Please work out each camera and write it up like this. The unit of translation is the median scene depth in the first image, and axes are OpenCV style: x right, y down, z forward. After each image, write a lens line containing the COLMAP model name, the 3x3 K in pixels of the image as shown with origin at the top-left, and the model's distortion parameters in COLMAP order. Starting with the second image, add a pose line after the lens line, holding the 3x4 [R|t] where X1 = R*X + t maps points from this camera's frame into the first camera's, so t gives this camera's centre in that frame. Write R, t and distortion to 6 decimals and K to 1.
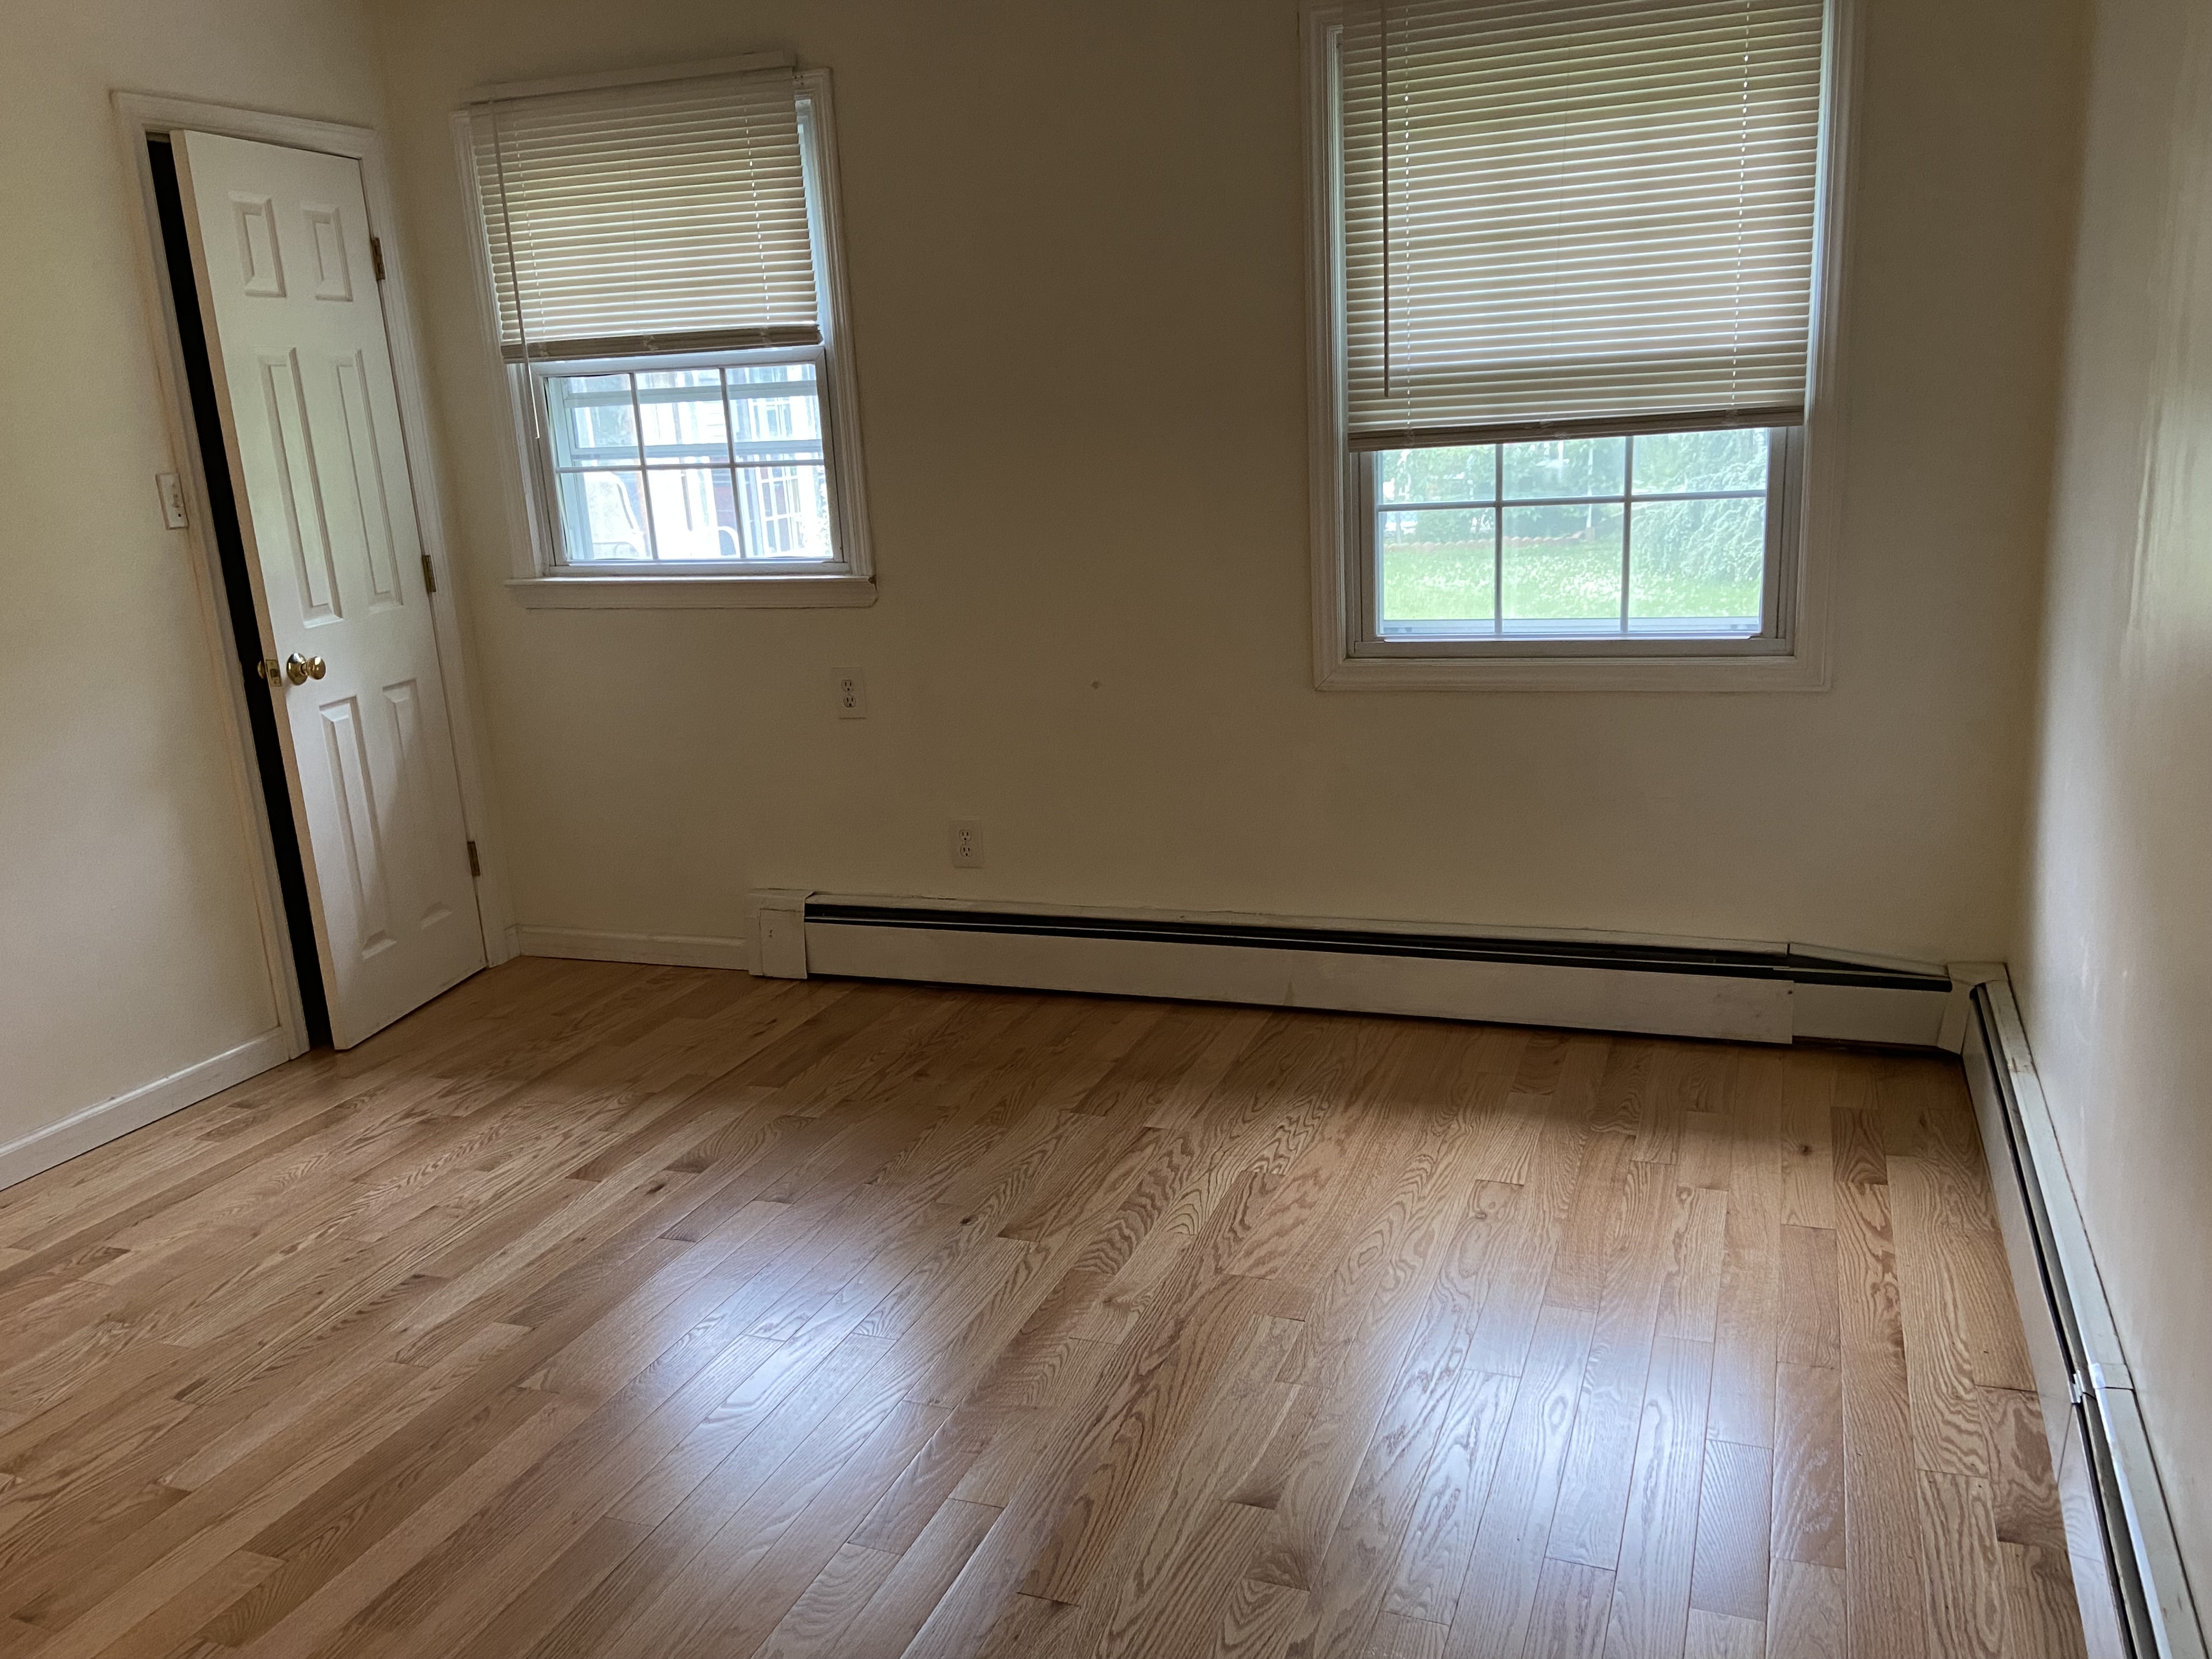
lens RADIAL K [[1767.0, 0, 1105.7], [0, 1767.0, 842.9], [0, 0, 1]] dist [0.100077, -0.006023]
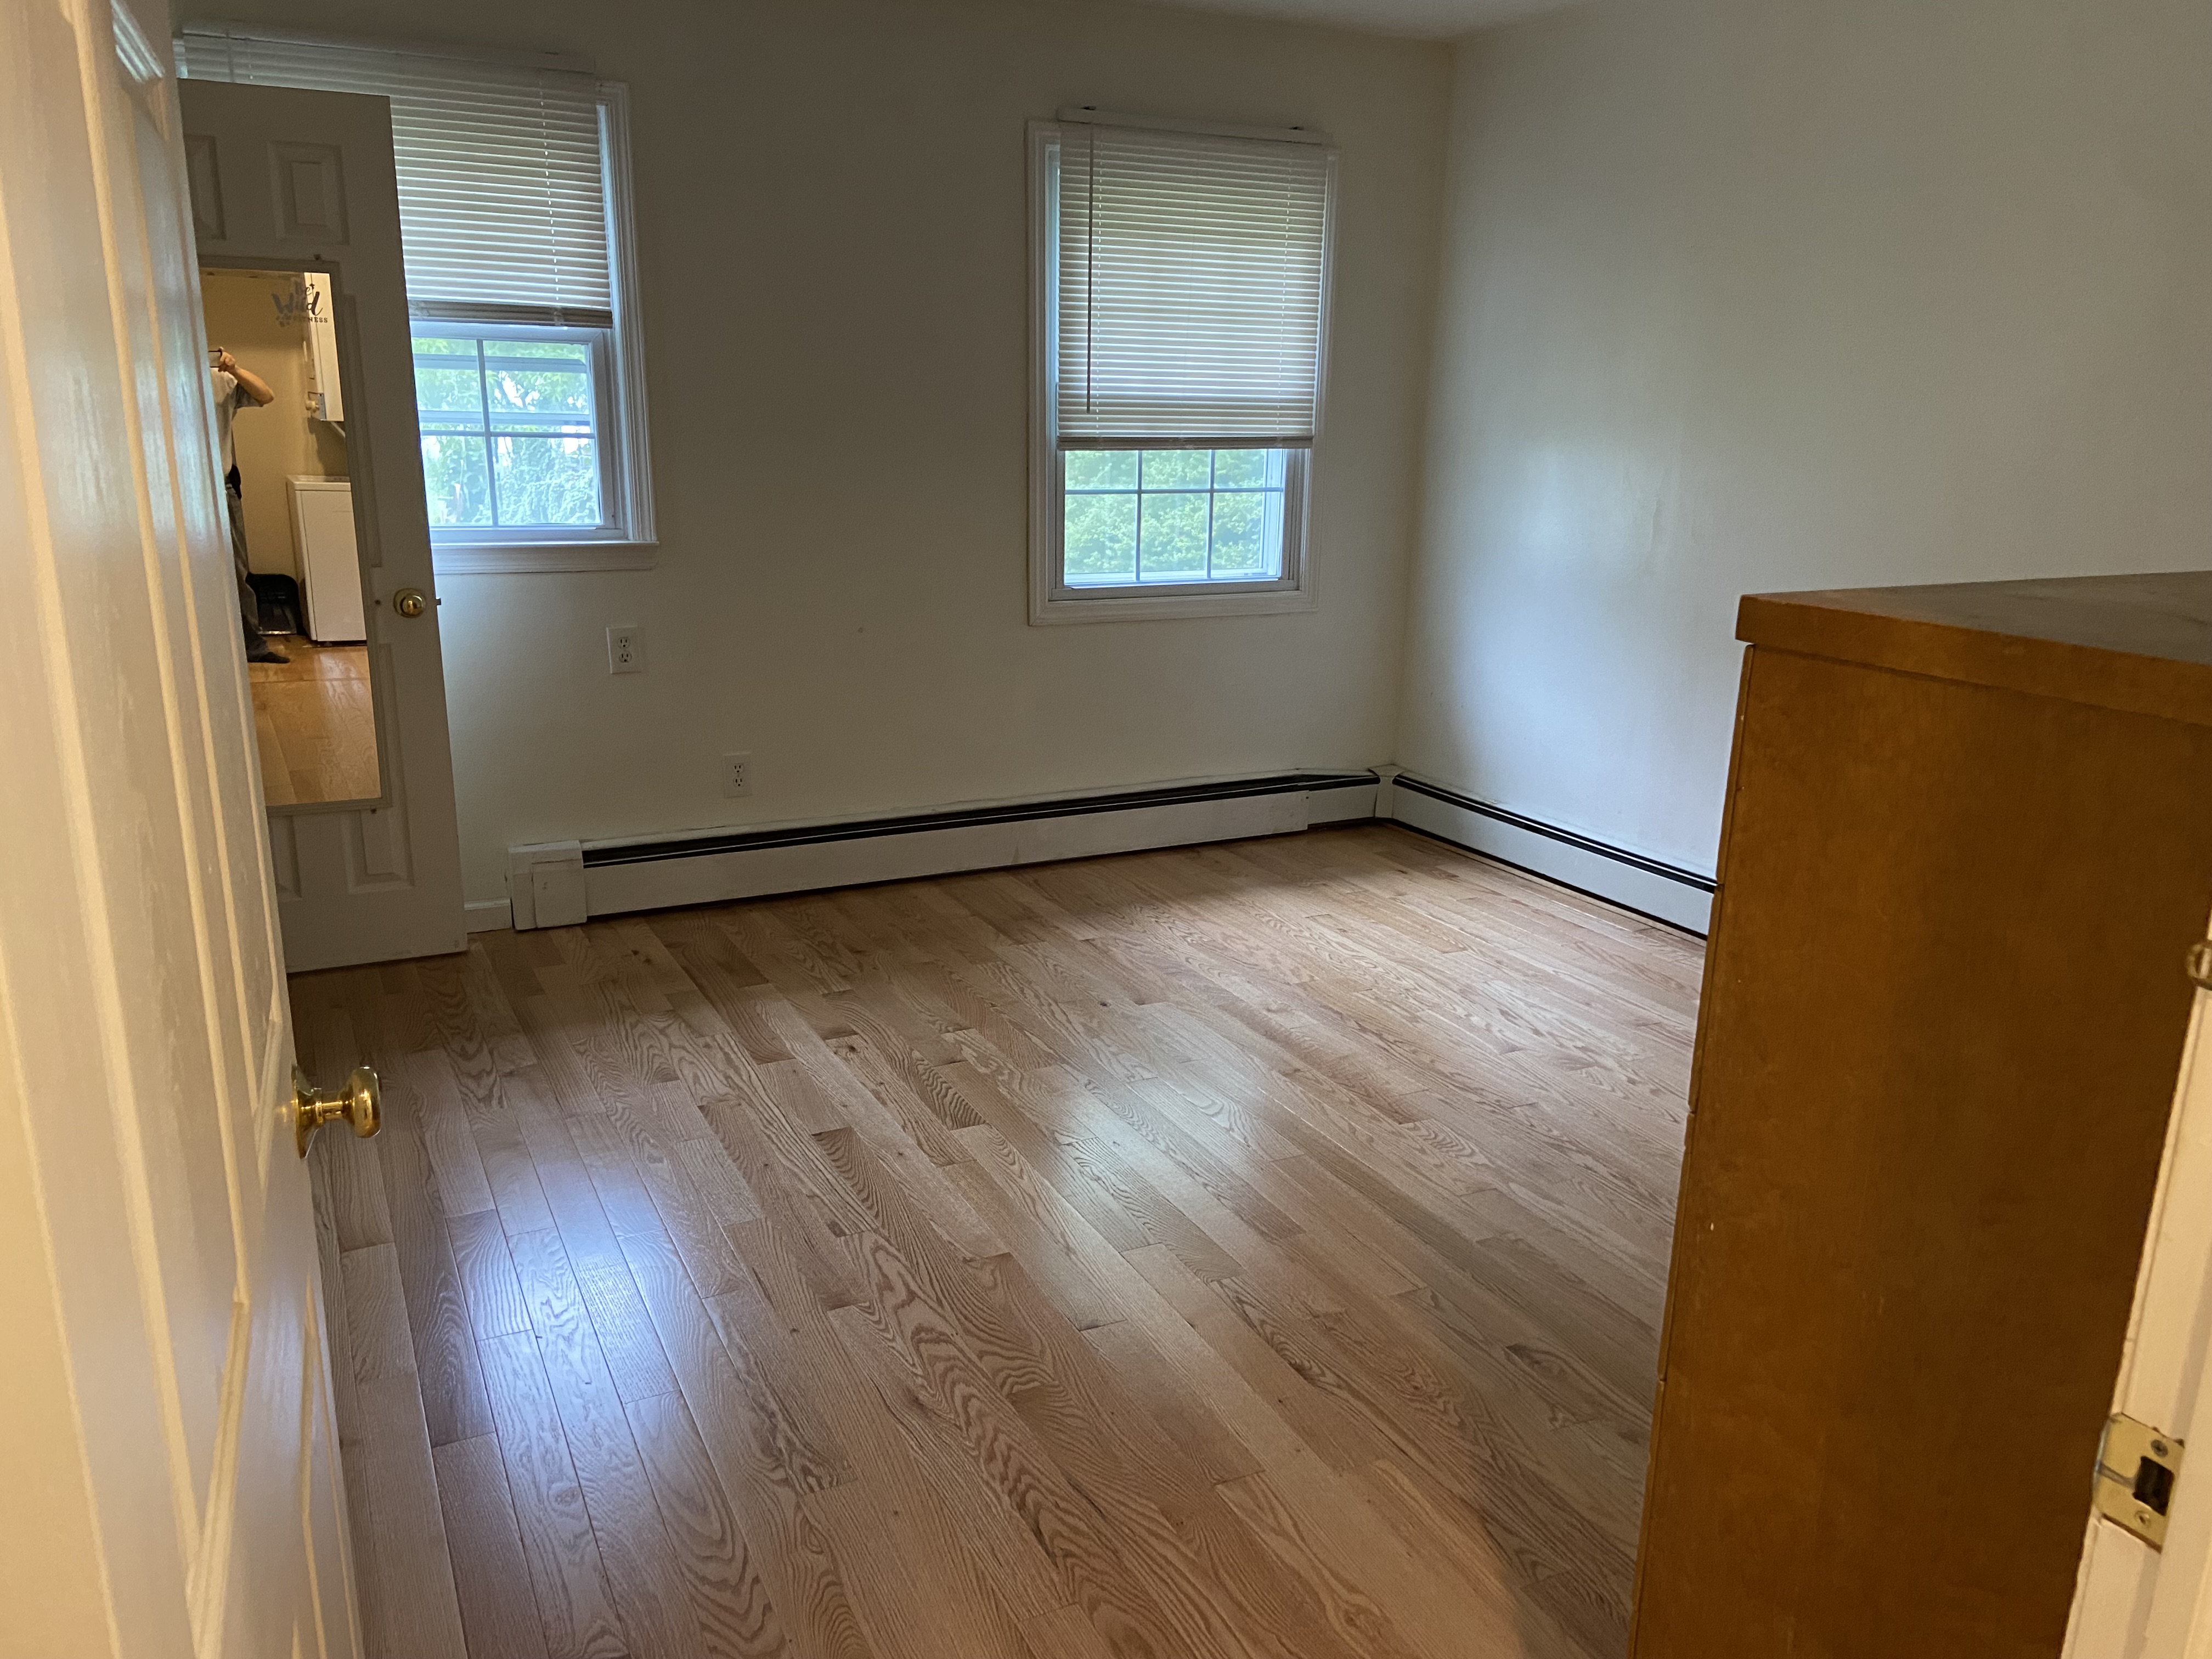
lens RADIAL K [[1659.3, 0, 1090.9], [0, 1659.3, 840.3], [0, 0, 1]] dist [0.133065, -0.171288]
pose [[0.674416, -0.126038, 0.727515, -0.840618], [0.126888, 0.990448, 0.053963, 0.014608], [-0.727367, 0.055920, 0.683967, 0.106517]]
